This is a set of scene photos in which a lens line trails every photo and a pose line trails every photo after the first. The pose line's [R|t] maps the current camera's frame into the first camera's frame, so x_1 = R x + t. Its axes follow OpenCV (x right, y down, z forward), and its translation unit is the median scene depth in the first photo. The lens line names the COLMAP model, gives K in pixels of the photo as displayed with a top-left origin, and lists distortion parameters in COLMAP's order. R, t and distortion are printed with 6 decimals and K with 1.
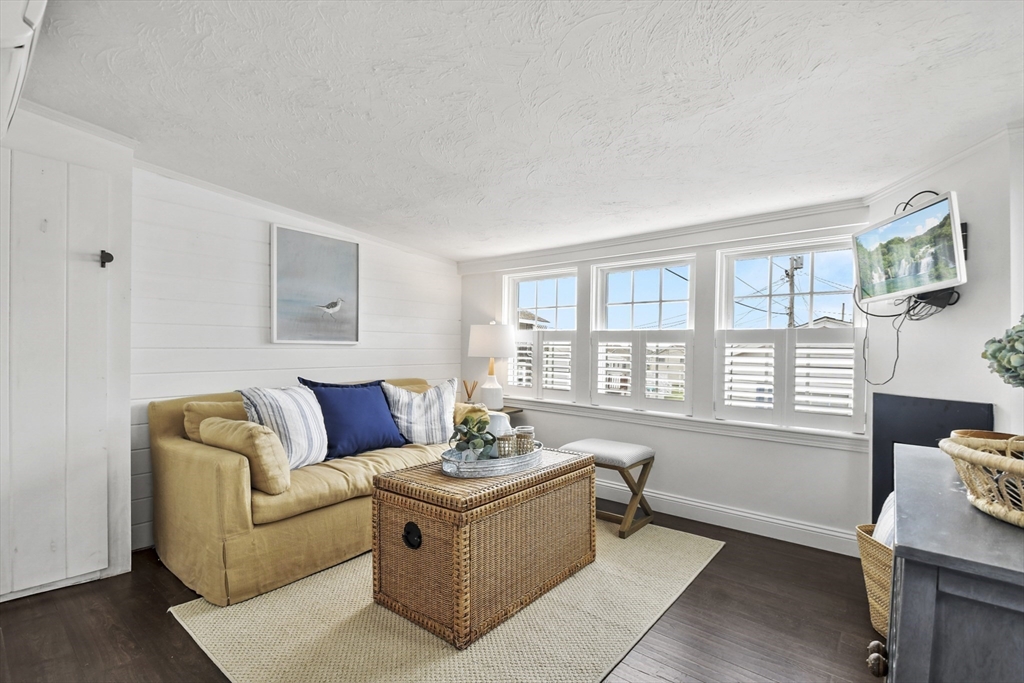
lens RADIAL K [[458.8, 0, 512.6], [0, 458.8, 351.8], [0, 0, 1]] dist [0.035268, -0.031439]
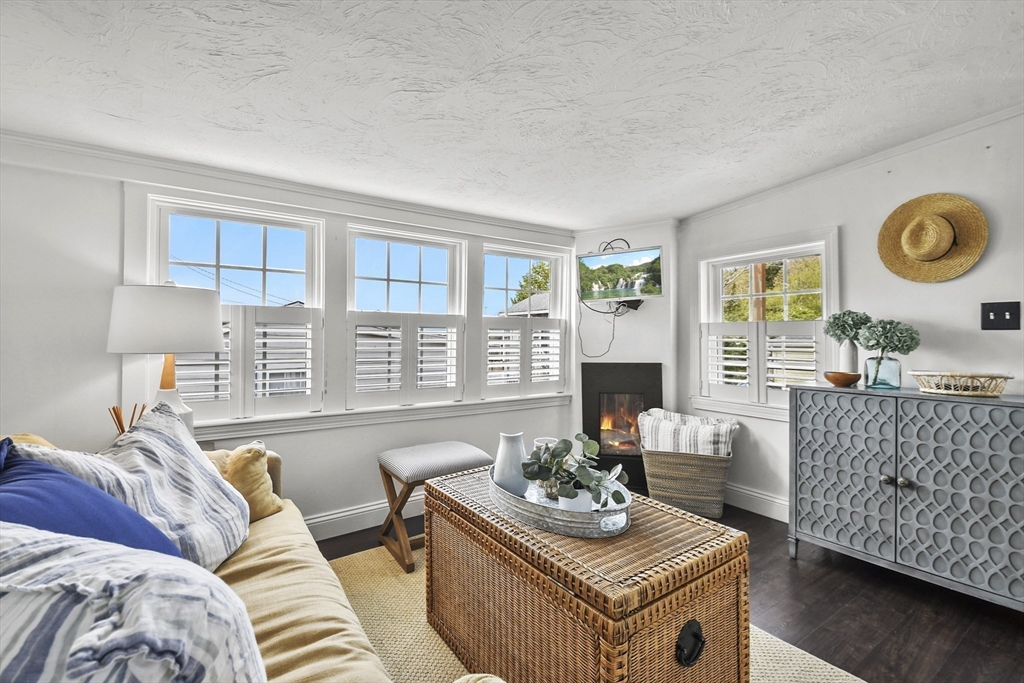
lens RADIAL K [[458.8, 0, 512.6], [0, 458.8, 351.8], [0, 0, 1]] dist [0.035268, -0.031439]
pose [[0.268245, -0.058683, 0.961562, -1.509547], [0.005027, 0.998215, 0.059517, -0.078719], [-0.963338, -0.011132, 0.268061, 1.762384]]
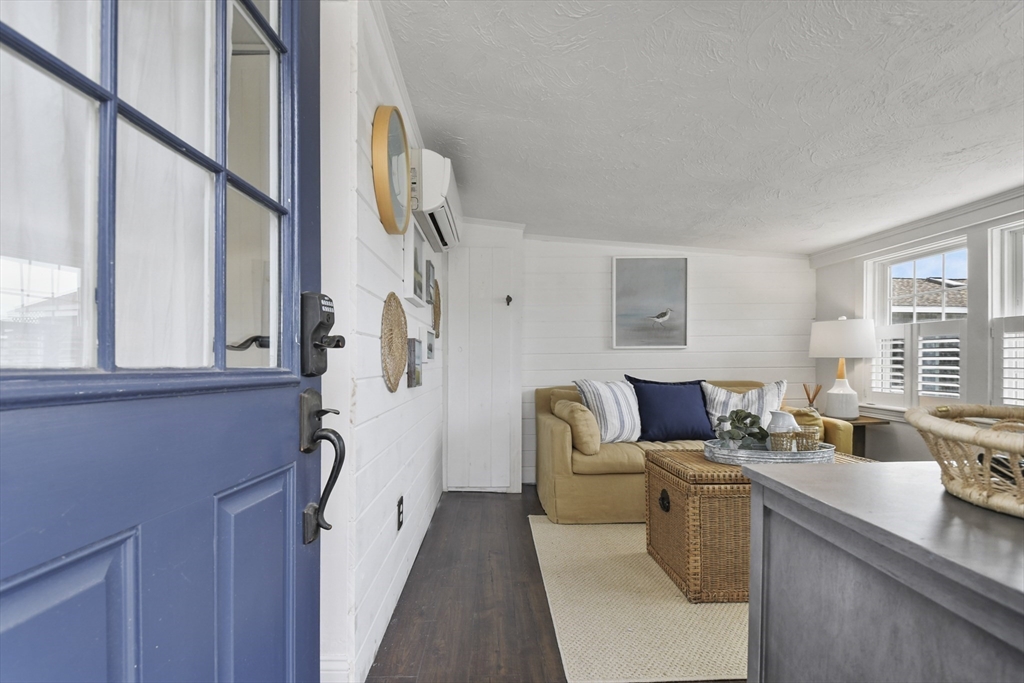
lens RADIAL K [[458.8, 0, 512.6], [0, 458.8, 351.8], [0, 0, 1]] dist [0.035268, -0.031439]
pose [[0.659409, -0.030481, -0.751166, 0.286035], [0.011051, 0.999463, -0.030856, 0.028427], [0.751703, 0.012046, 0.659392, -0.062949]]
